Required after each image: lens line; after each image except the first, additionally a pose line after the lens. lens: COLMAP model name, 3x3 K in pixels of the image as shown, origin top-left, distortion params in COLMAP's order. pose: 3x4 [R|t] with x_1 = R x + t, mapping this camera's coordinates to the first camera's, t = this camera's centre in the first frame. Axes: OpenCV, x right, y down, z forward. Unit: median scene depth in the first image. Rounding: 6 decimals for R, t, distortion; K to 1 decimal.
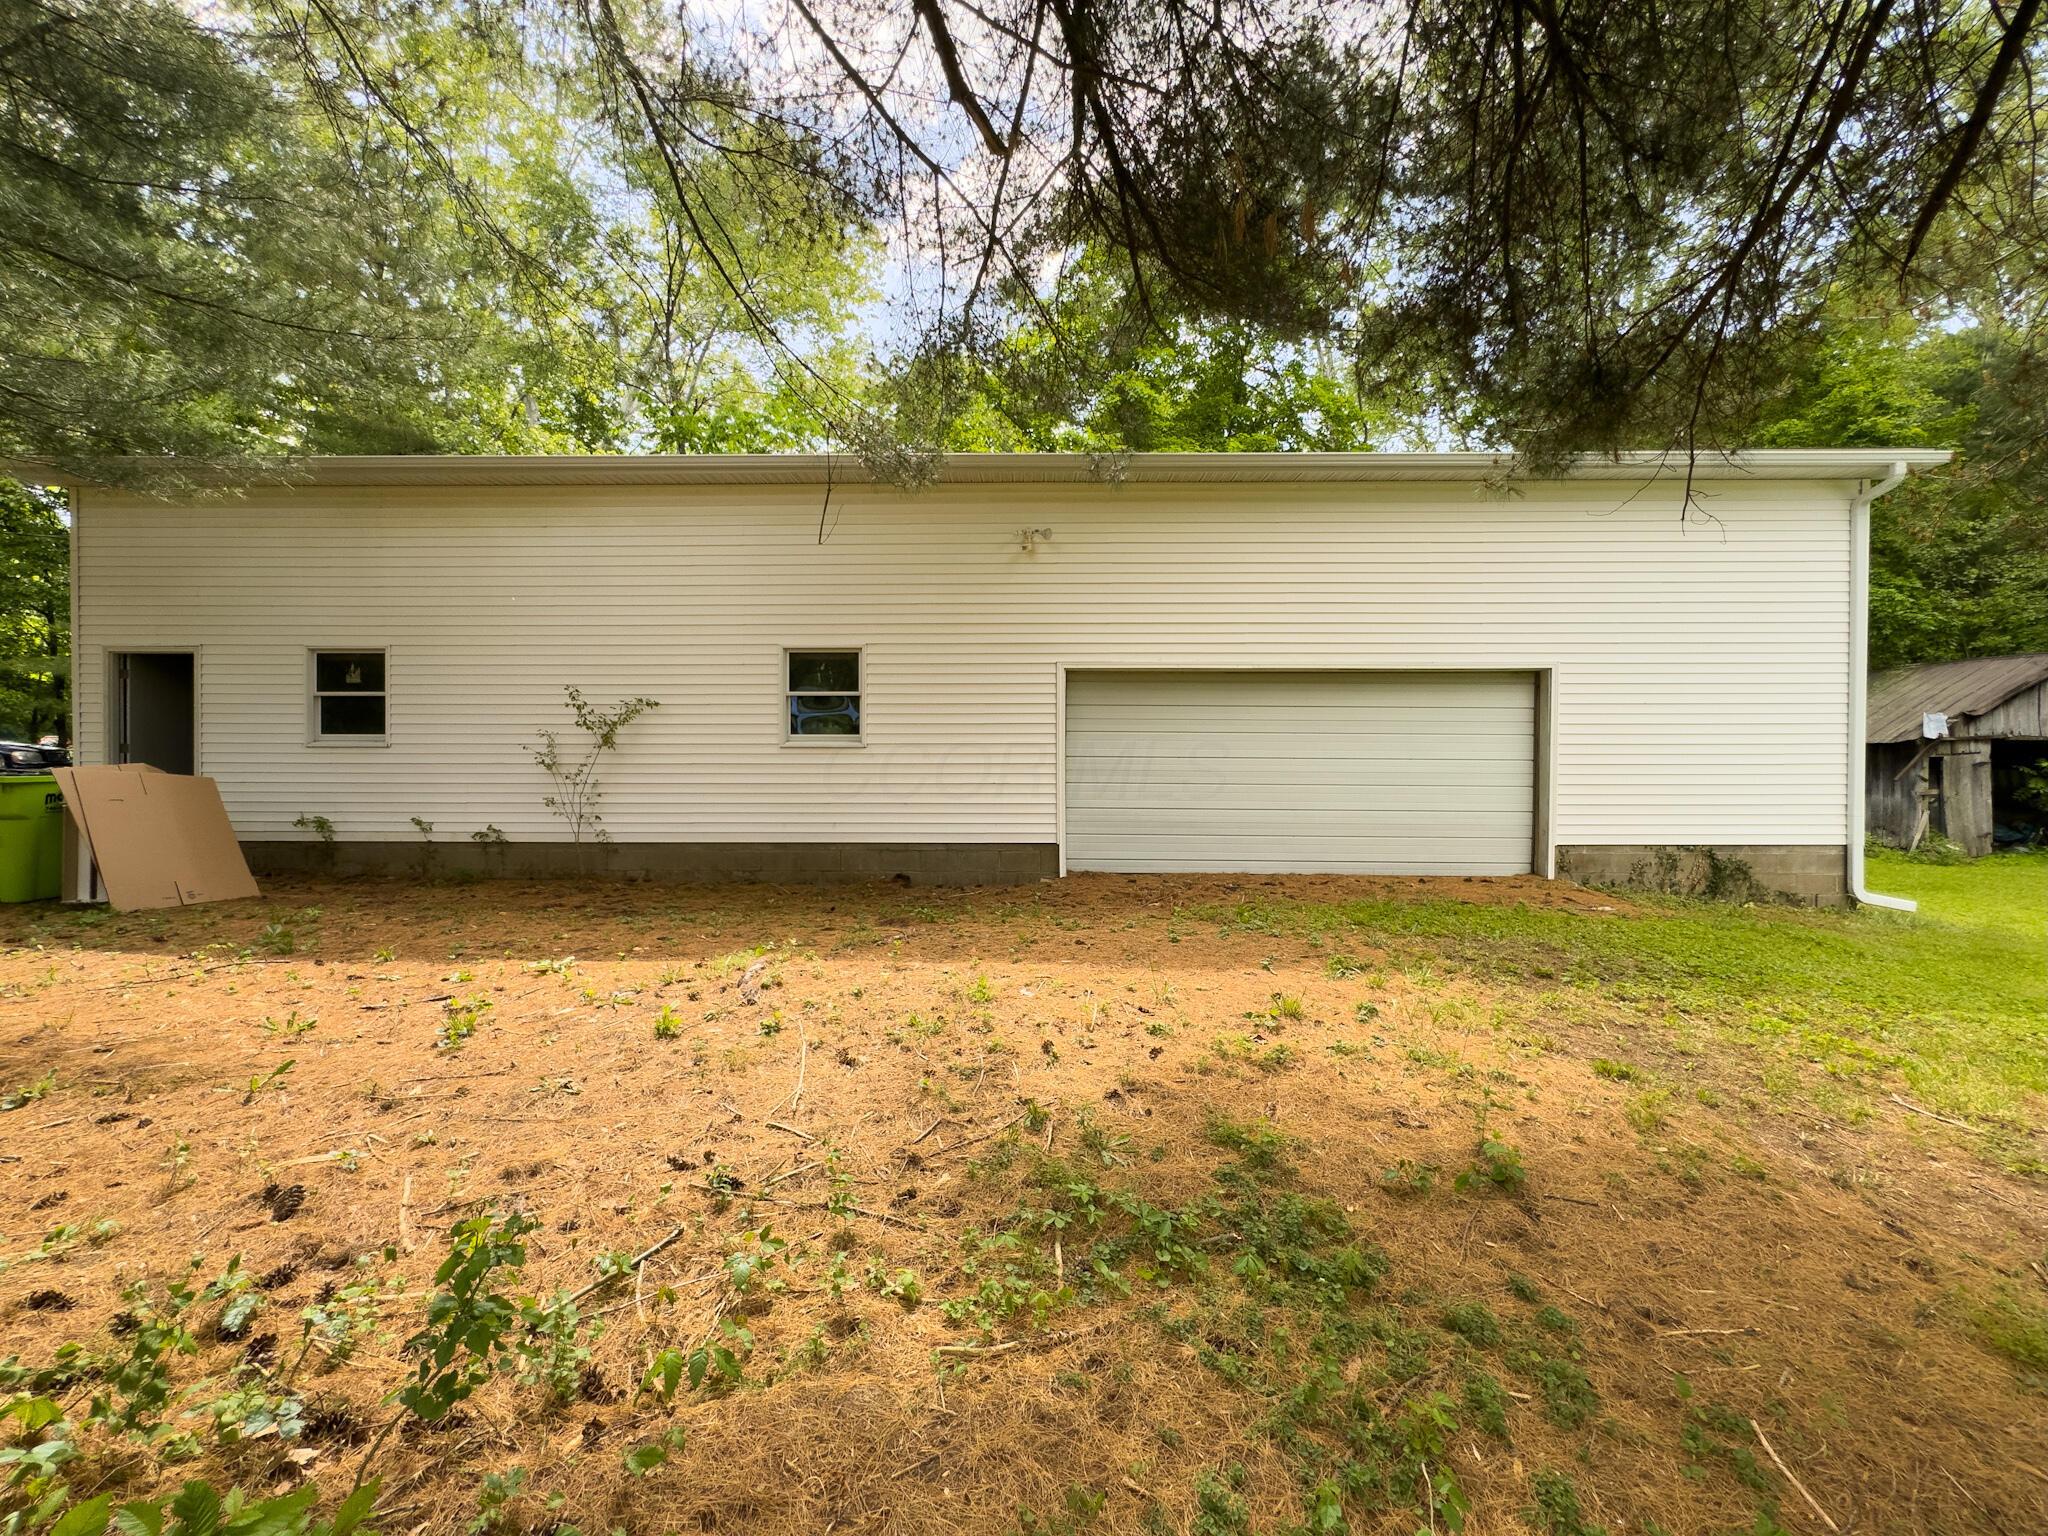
lens RADIAL K [[816.9, 0, 1023.9], [0, 816.9, 761.7], [0, 0, 1]] dist [0.000402, 0.000074]
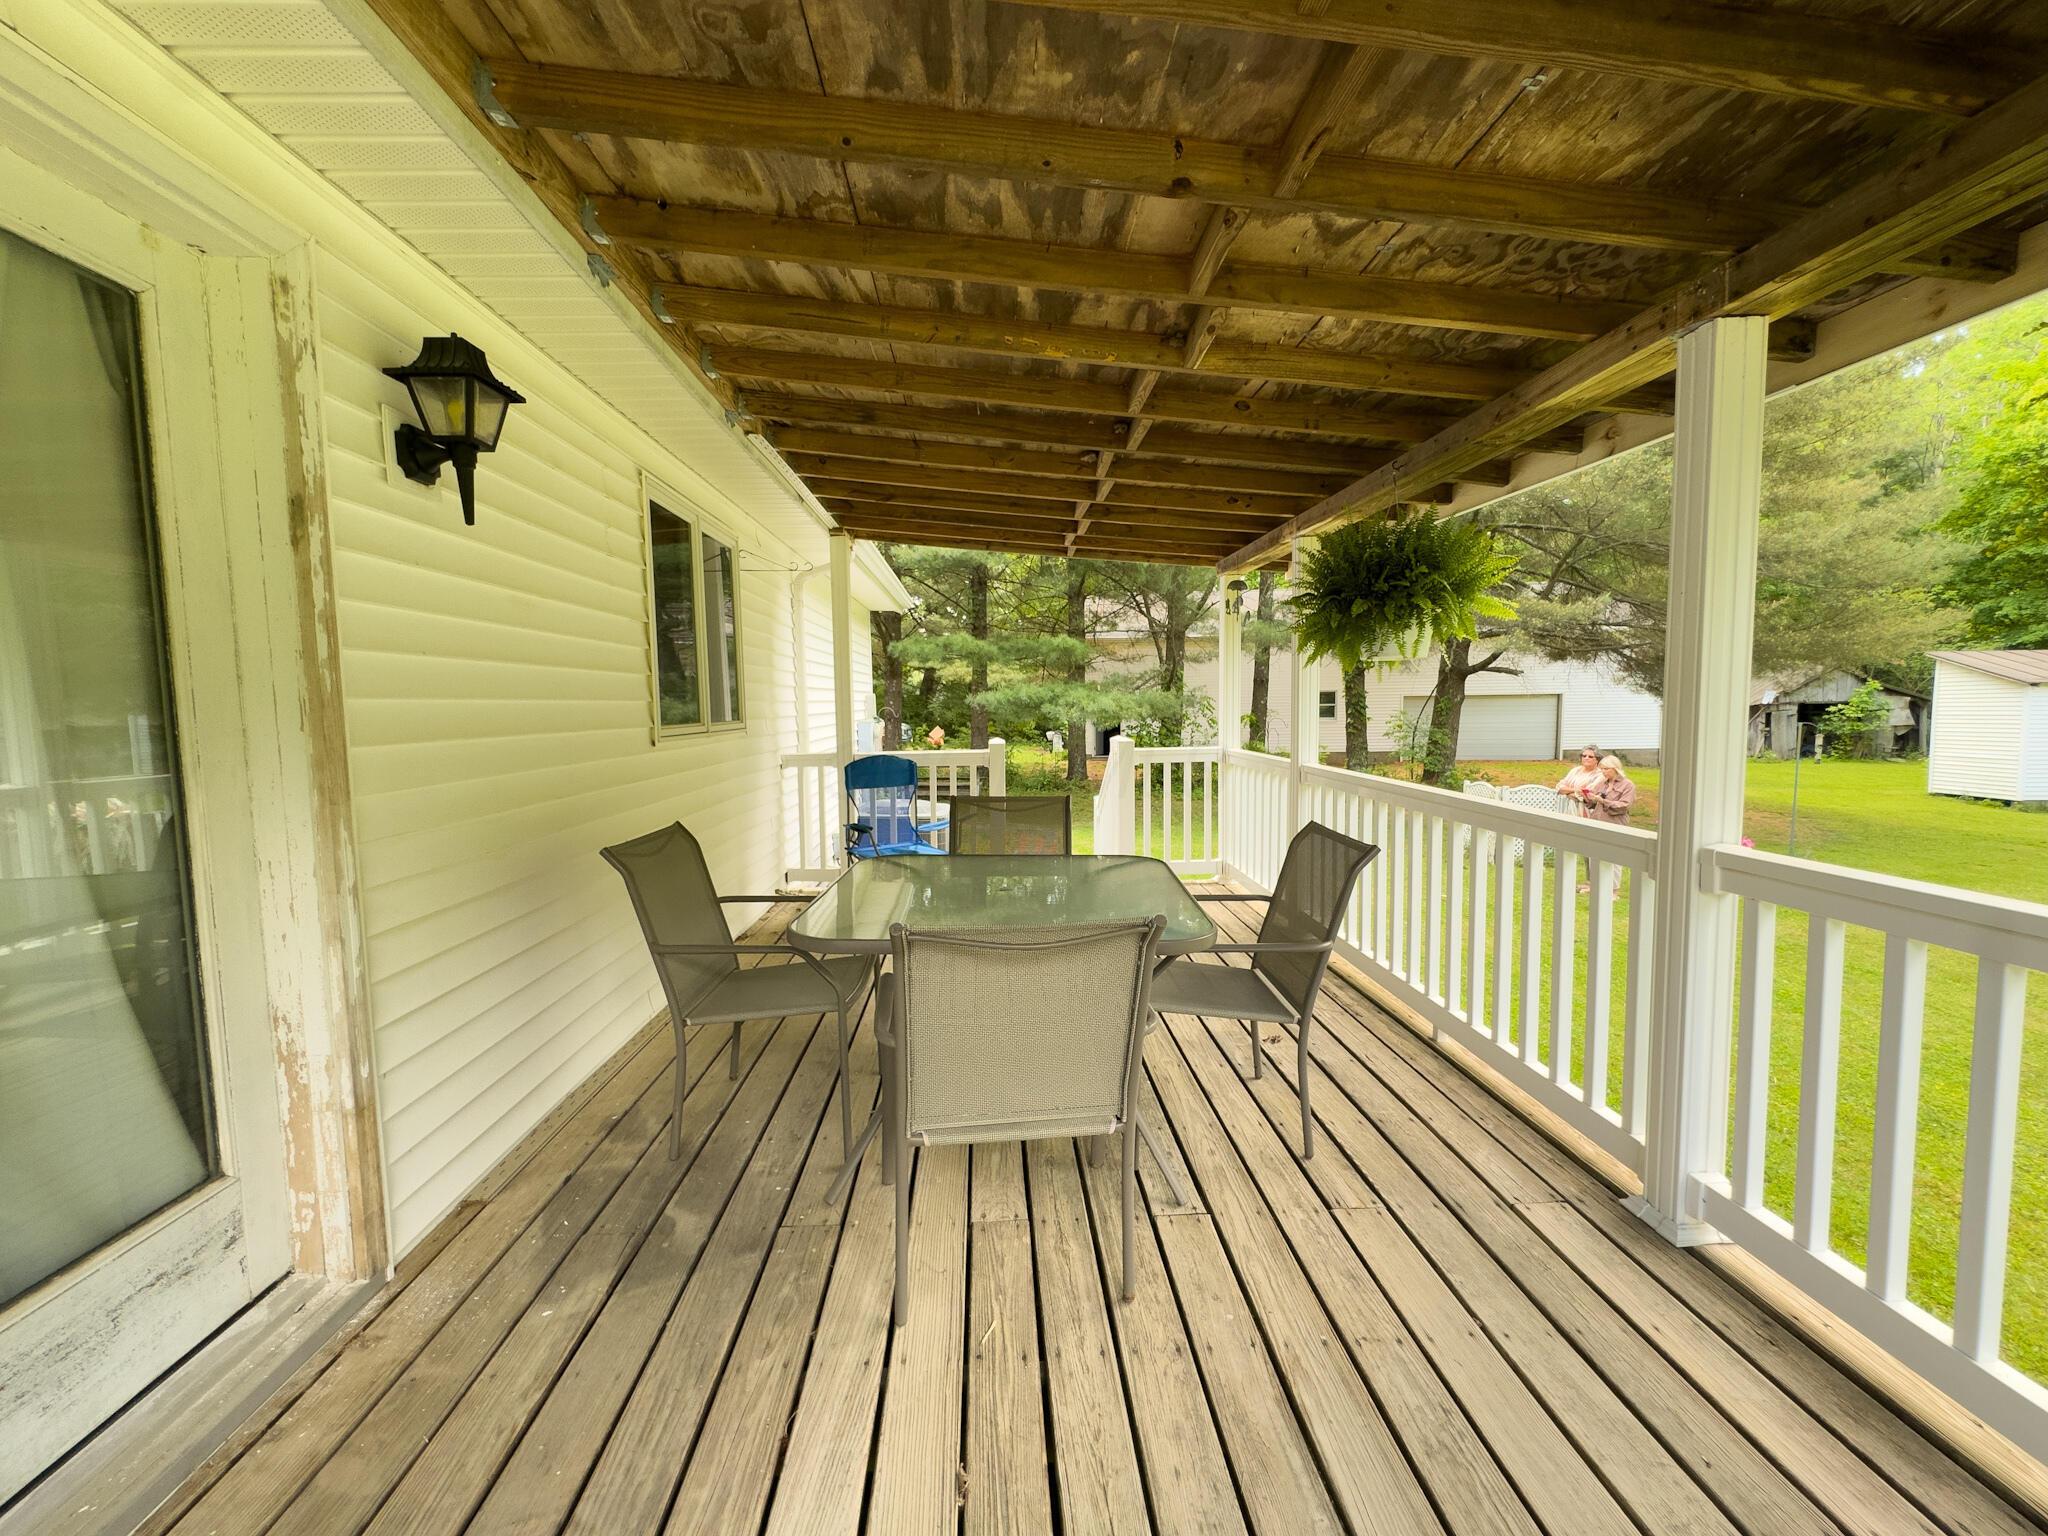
lens RADIAL K [[816.9, 0, 1023.9], [0, 816.9, 761.7], [0, 0, 1]] dist [0.000402, 0.000074]
pose [[0.996776, -0.017282, -0.078347, -0.649827], [0.022181, 0.997823, 0.062104, -0.052331], [0.077103, -0.063641, 0.994990, -1.274081]]
